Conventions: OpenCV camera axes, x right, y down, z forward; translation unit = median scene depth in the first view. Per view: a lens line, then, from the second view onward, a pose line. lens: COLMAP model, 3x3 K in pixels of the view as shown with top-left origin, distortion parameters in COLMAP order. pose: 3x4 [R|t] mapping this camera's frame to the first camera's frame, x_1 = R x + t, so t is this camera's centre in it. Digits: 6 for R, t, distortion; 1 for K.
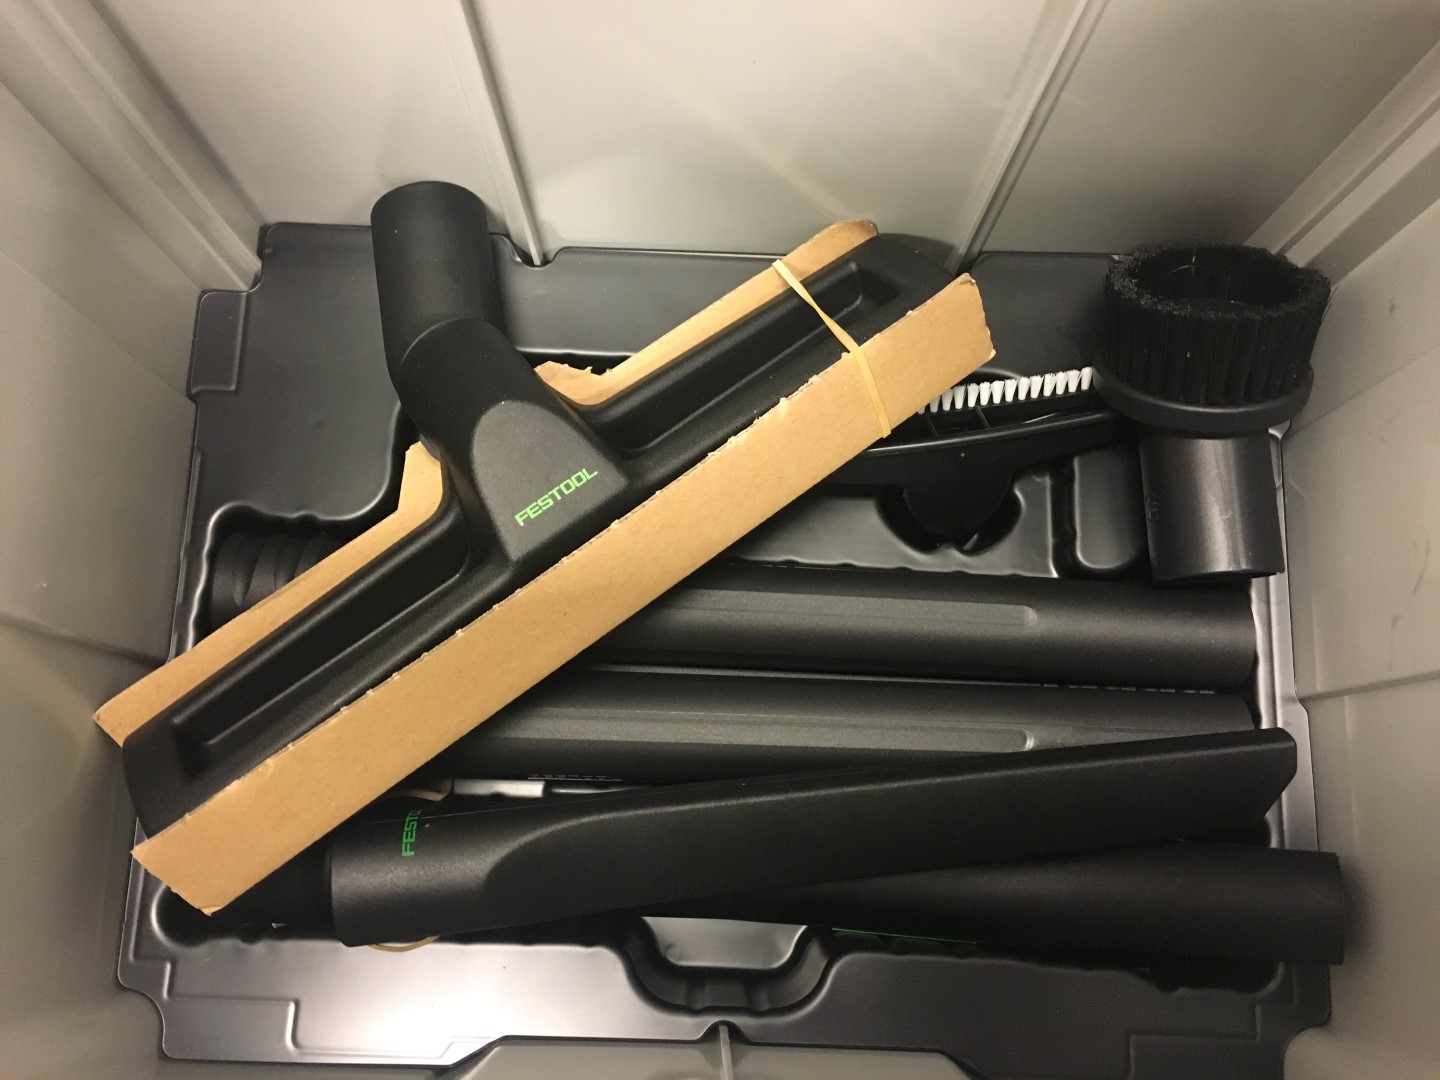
lens RADIAL K [[1224.1, 0, 720.0], [0, 1224.1, 540.0], [0, 0, 1]] dist [0.087147, -0.098719]
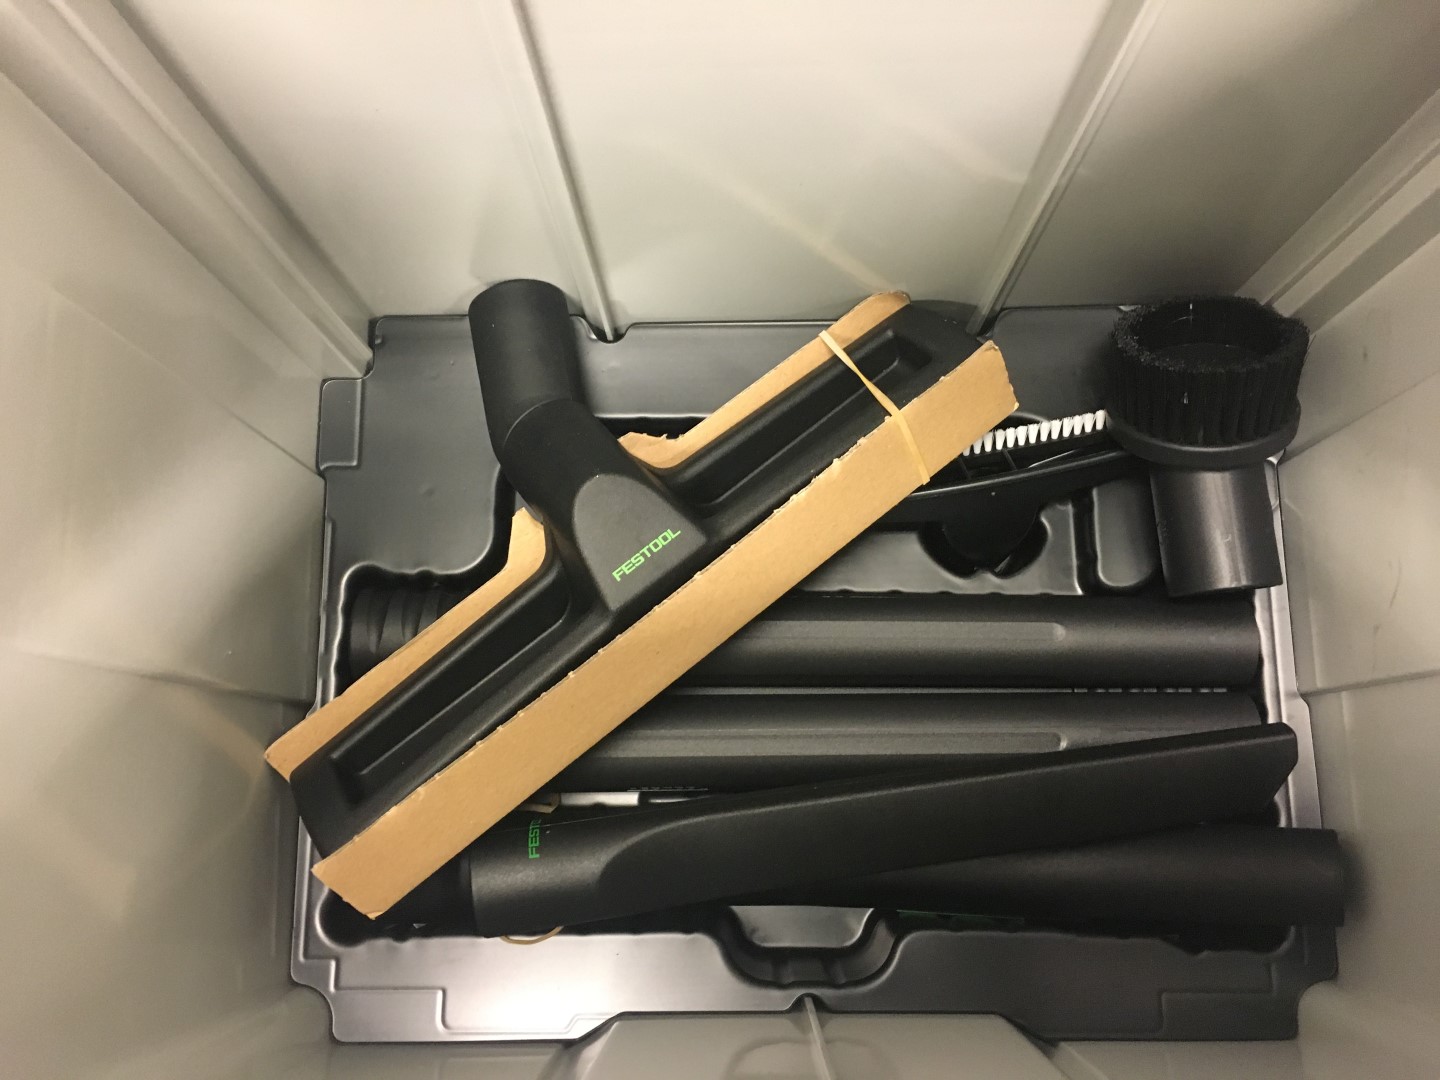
lens RADIAL K [[1237.6, 0, 720.0], [0, 1237.6, 540.0], [0, 0, 1]] dist [0.062111, -0.000082]
pose [[0.998589, -0.046135, -0.026284, -0.028373], [0.046593, 0.998768, 0.017104, -0.059366], [0.025462, -0.018304, 0.999508, -0.163034]]
